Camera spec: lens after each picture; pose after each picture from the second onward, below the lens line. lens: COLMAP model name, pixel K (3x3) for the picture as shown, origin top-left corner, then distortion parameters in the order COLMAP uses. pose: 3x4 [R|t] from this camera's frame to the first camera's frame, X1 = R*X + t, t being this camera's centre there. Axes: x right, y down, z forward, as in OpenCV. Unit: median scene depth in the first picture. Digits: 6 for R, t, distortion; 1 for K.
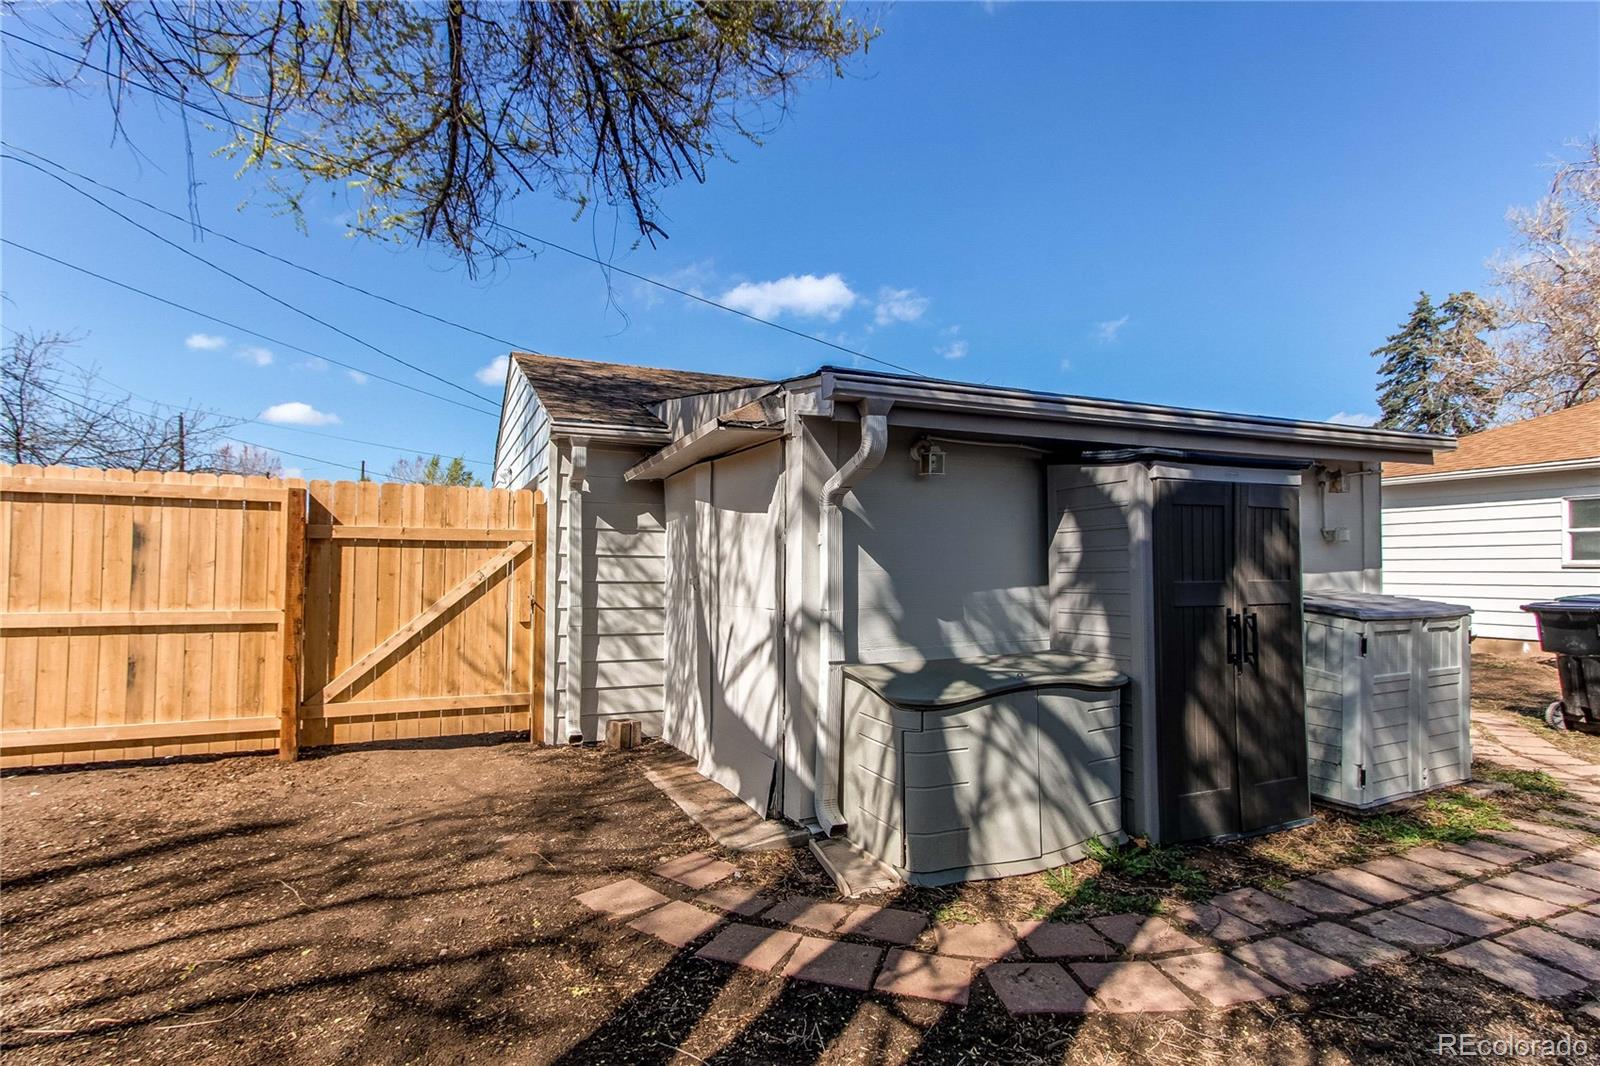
lens RADIAL K [[768.4, 0, 786.5], [0, 768.4, 538.7], [0, 0, 1]] dist [-0.001153, -0.000073]
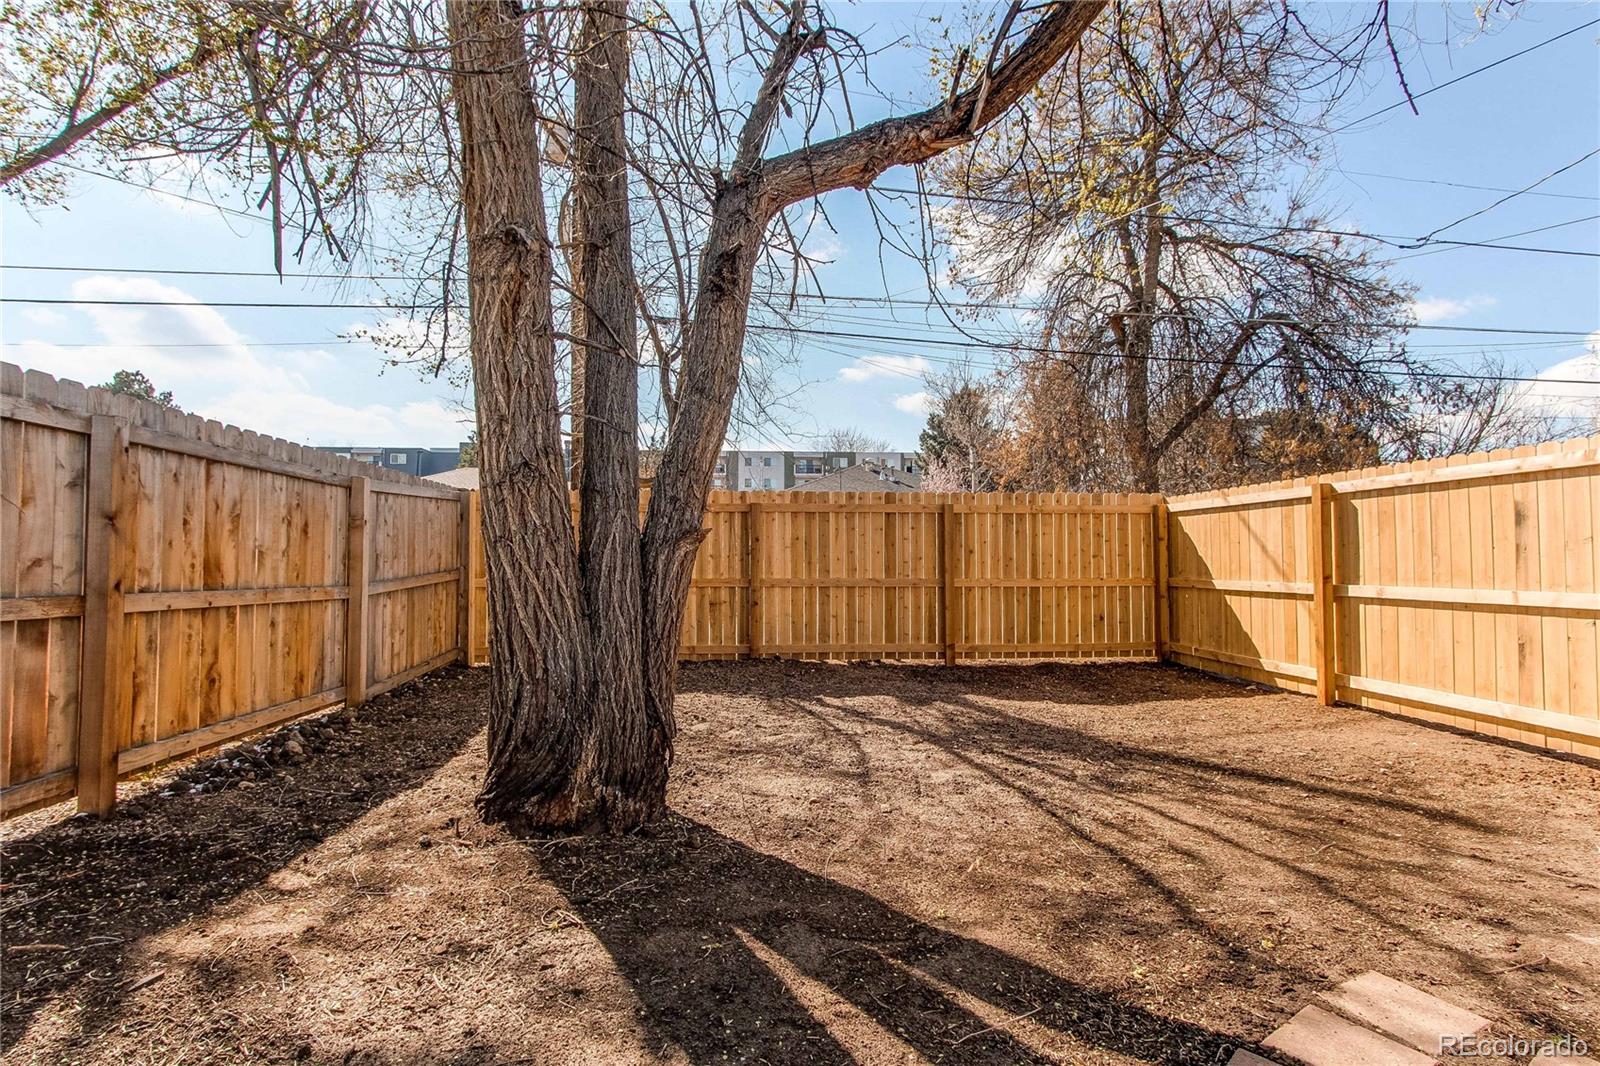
lens RADIAL K [[768.4, 0, 786.5], [0, 768.4, 538.7], [0, 0, 1]] dist [-0.001153, -0.000073]
pose [[-0.329437, -0.031395, -0.943656, 0.574486], [0.040556, 0.998054, -0.047363, 0.054762], [0.943306, -0.053875, -0.327523, 0.668894]]
